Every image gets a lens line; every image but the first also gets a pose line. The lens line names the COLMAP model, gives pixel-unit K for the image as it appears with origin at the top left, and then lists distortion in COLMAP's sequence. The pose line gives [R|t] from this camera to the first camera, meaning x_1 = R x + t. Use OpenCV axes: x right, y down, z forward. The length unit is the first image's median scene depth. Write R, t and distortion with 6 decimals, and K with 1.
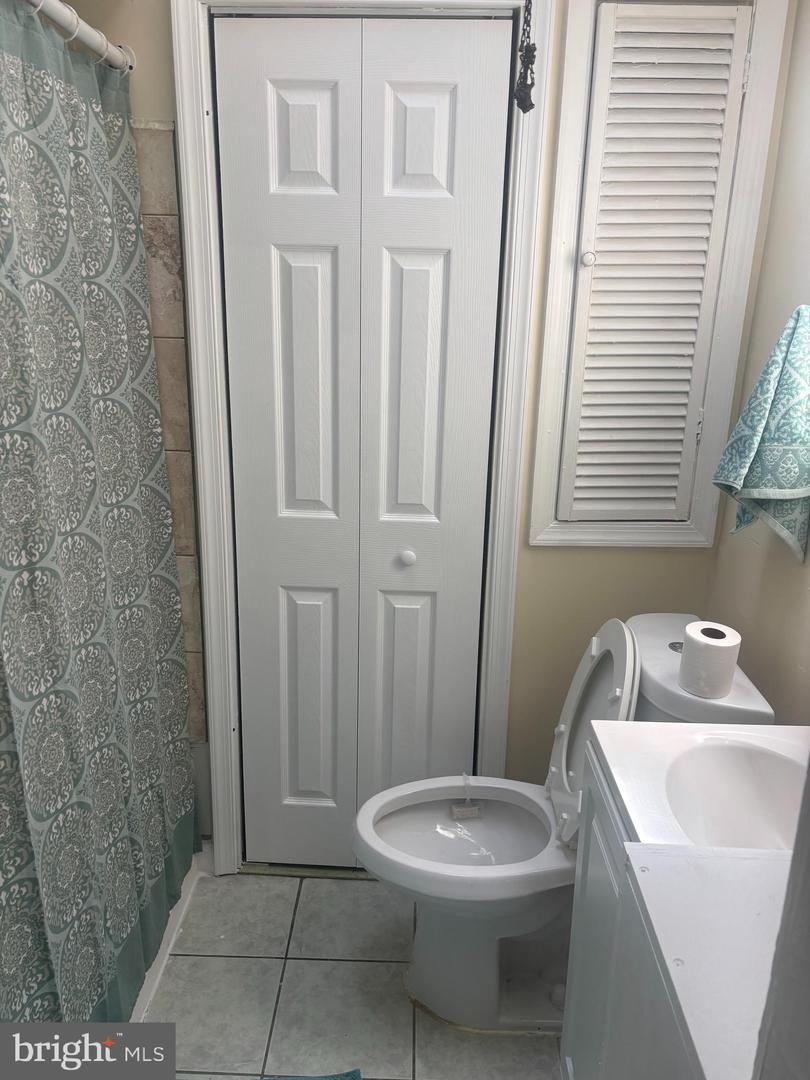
lens RADIAL K [[816.5, 0, 405.6], [0, 816.5, 536.2], [0, 0, 1]] dist [0.034012, -0.020725]
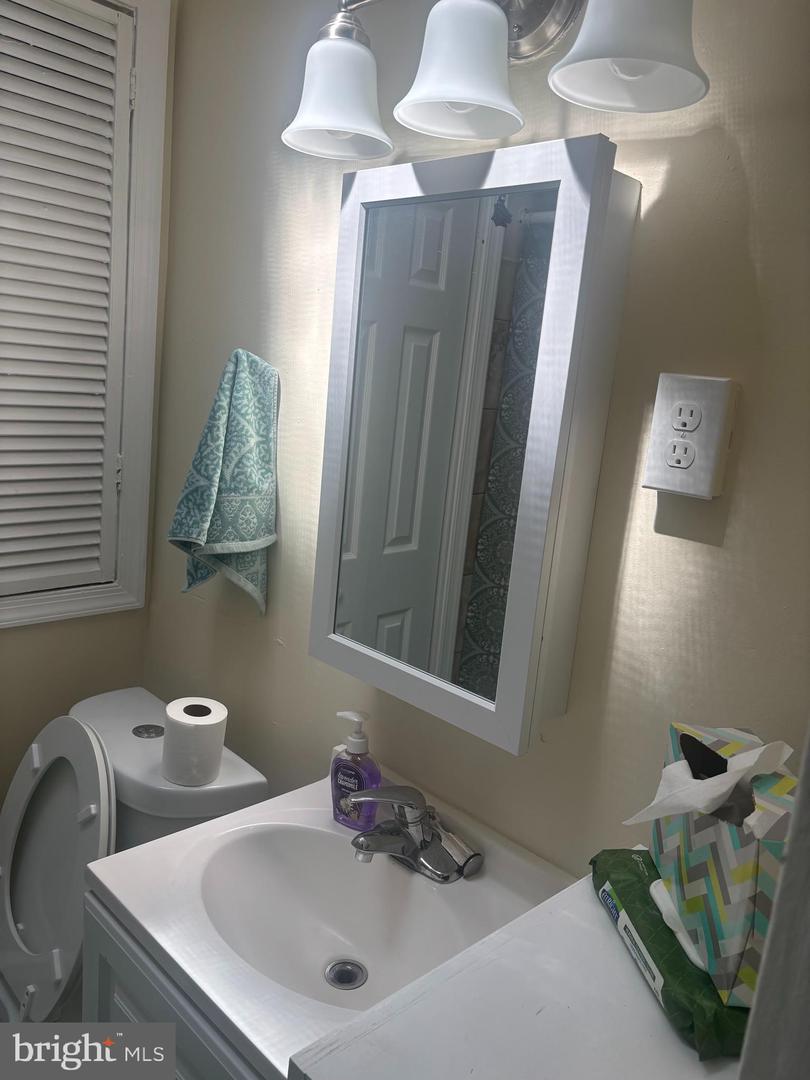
lens RADIAL K [[816.5, 0, 400.3], [0, 816.5, 546.0], [0, 0, 1]] dist [0.034012, -0.020725]
pose [[0.695632, -0.091178, 0.712588, -0.085858], [0.114409, 0.993314, 0.015411, -0.045943], [-0.709229, 0.070806, 0.701413, 0.213439]]
